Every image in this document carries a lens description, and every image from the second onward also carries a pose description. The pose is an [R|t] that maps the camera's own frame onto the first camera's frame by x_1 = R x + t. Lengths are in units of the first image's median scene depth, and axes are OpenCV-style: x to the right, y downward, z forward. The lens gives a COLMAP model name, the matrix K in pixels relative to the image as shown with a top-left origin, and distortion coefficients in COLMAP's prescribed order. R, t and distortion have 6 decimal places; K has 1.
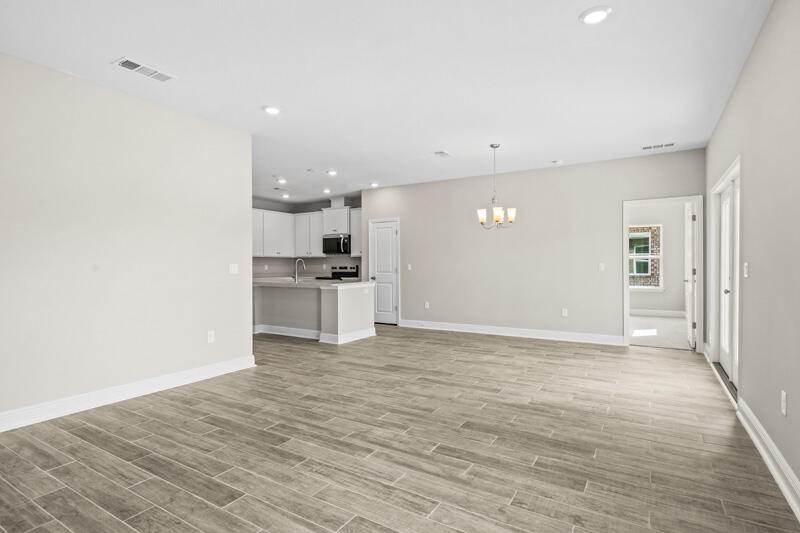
lens RADIAL K [[412.5, 0, 400.0], [0, 412.5, 266.5], [0, 0, 1]] dist [0.003895, 0.000550]
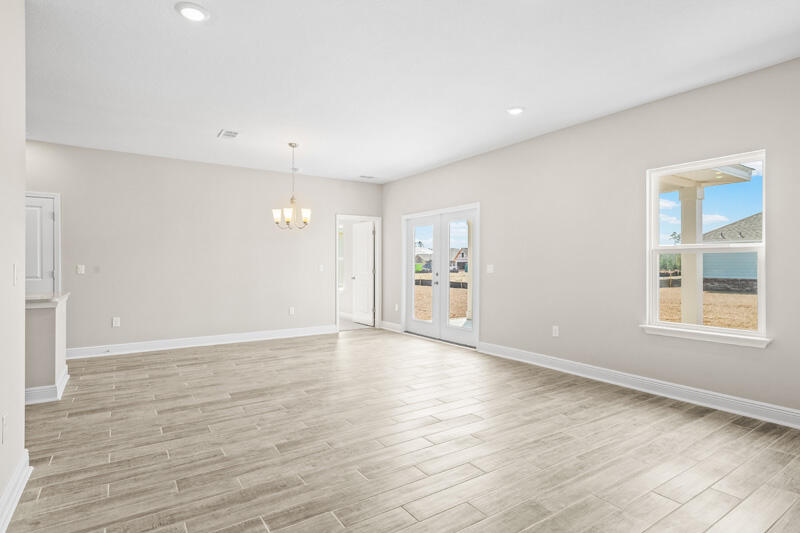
lens RADIAL K [[417.9, 0, 400.0], [0, 417.9, 266.5], [0, 0, 1]] dist [-0.001736, -0.000109]
pose [[0.416351, 0.001329, 0.909203, -0.534601], [0.002880, 0.999992, -0.002780, 0.000436], [-0.909200, 0.003776, 0.416343, 0.330862]]
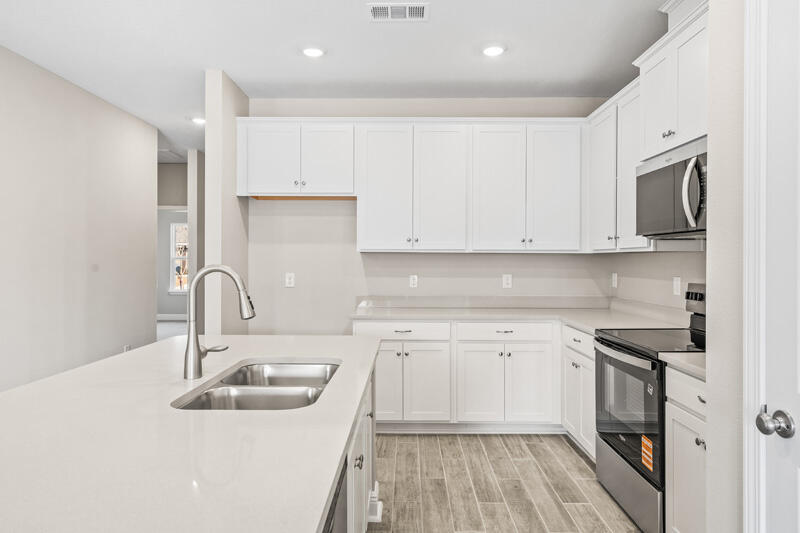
lens RADIAL K [[508.1, 0, 400.0], [0, 508.1, 266.5], [0, 0, 1]] dist [0.004107, -0.000020]
pose [[0.510824, 0.016944, -0.859518, 0.013741], [-0.007624, 0.999856, 0.015180, -0.029331], [0.859651, -0.001202, 0.510880, 1.211122]]
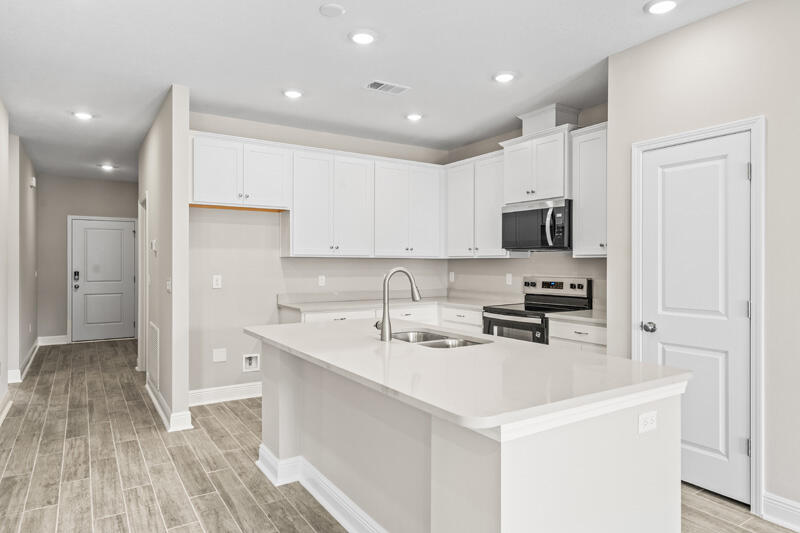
lens RADIAL K [[494.7, 0, 400.0], [0, 494.7, 266.5], [0, 0, 1]] dist [0.002608, 0.000342]
pose [[0.899884, 0.007555, -0.436064, -0.103537], [-0.006937, 0.999971, 0.003010, -0.025704], [0.436074, 0.000316, 0.899911, 0.849734]]
